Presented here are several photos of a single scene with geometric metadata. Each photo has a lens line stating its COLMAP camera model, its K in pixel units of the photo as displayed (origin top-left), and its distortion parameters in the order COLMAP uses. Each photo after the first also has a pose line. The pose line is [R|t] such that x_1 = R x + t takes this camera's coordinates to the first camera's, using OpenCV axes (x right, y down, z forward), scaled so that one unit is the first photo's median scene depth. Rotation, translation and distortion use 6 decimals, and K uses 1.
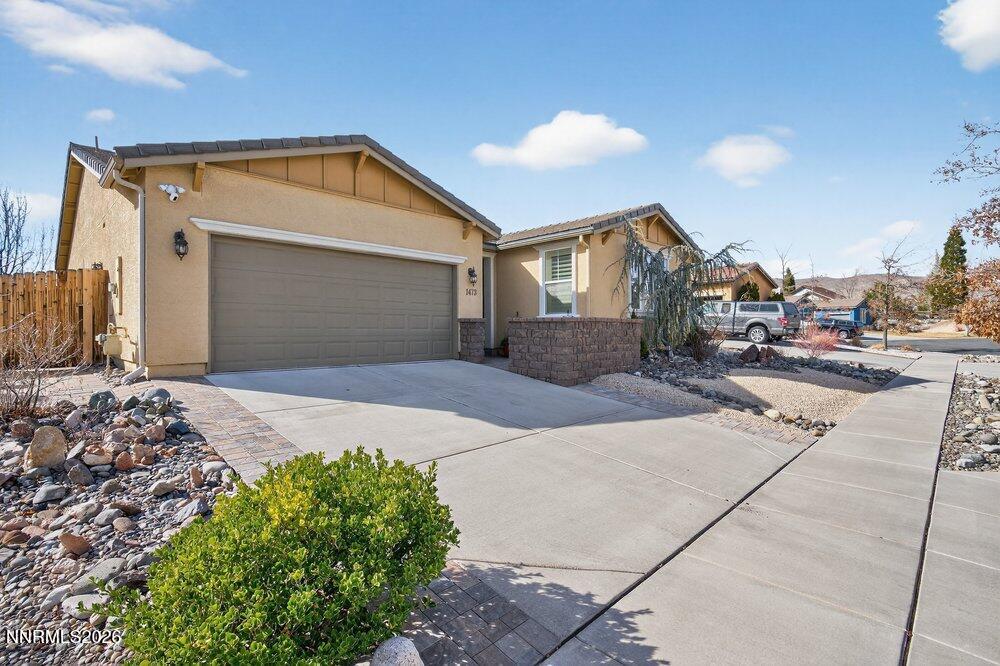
lens RADIAL K [[448.9, 0, 493.5], [0, 448.9, 330.1], [0, 0, 1]] dist [-0.003372, -0.000325]
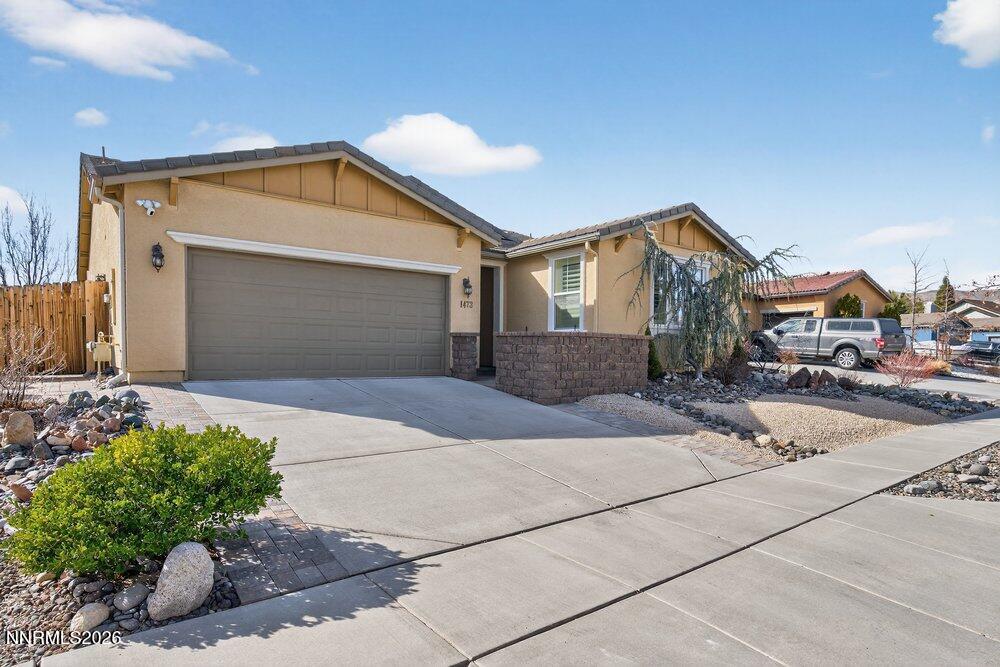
lens RADIAL K [[530.7, 0, 502.1], [0, 530.7, 370.9], [0, 0, 1]] dist [0.001362, 0.001403]
pose [[0.992348, 0.018249, -0.122115, 0.212402], [-0.013821, 0.999219, 0.037008, 0.014932], [0.122695, -0.035037, 0.991826, -0.118932]]
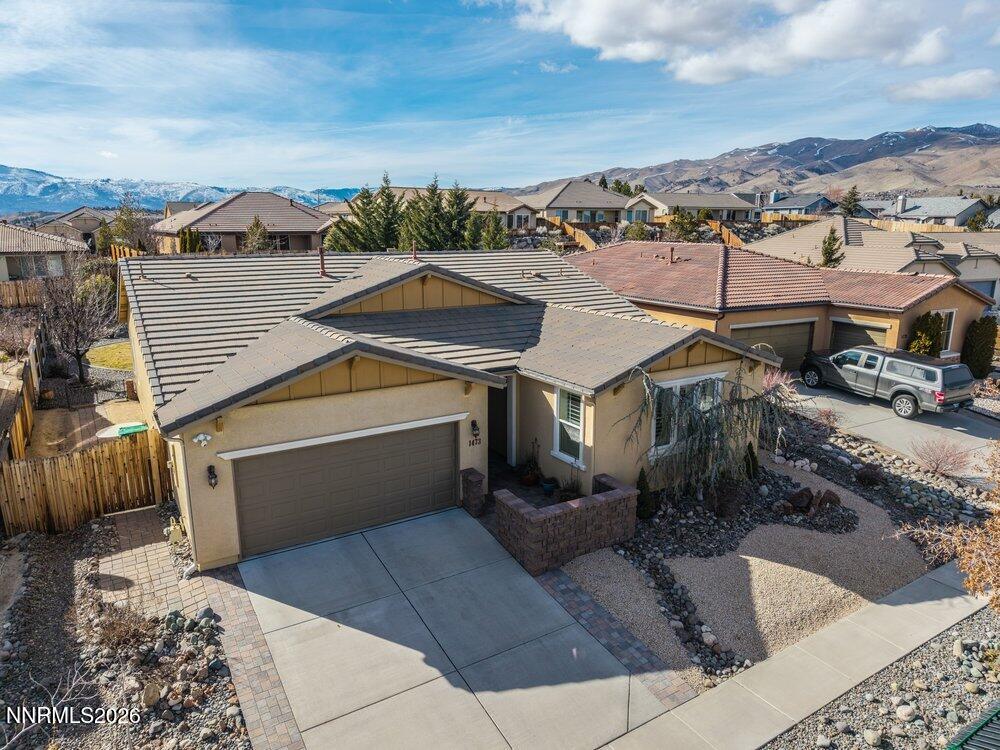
lens RADIAL K [[622.5, 0, 501.1], [0, 622.5, 368.2], [0, 0, 1]] dist [0.016310, -0.009188]
pose [[0.973975, 0.048725, -0.221358, 0.414603], [-0.001395, 0.977890, 0.209113, -0.719569], [0.226653, -0.203362, 0.952508, -0.389792]]
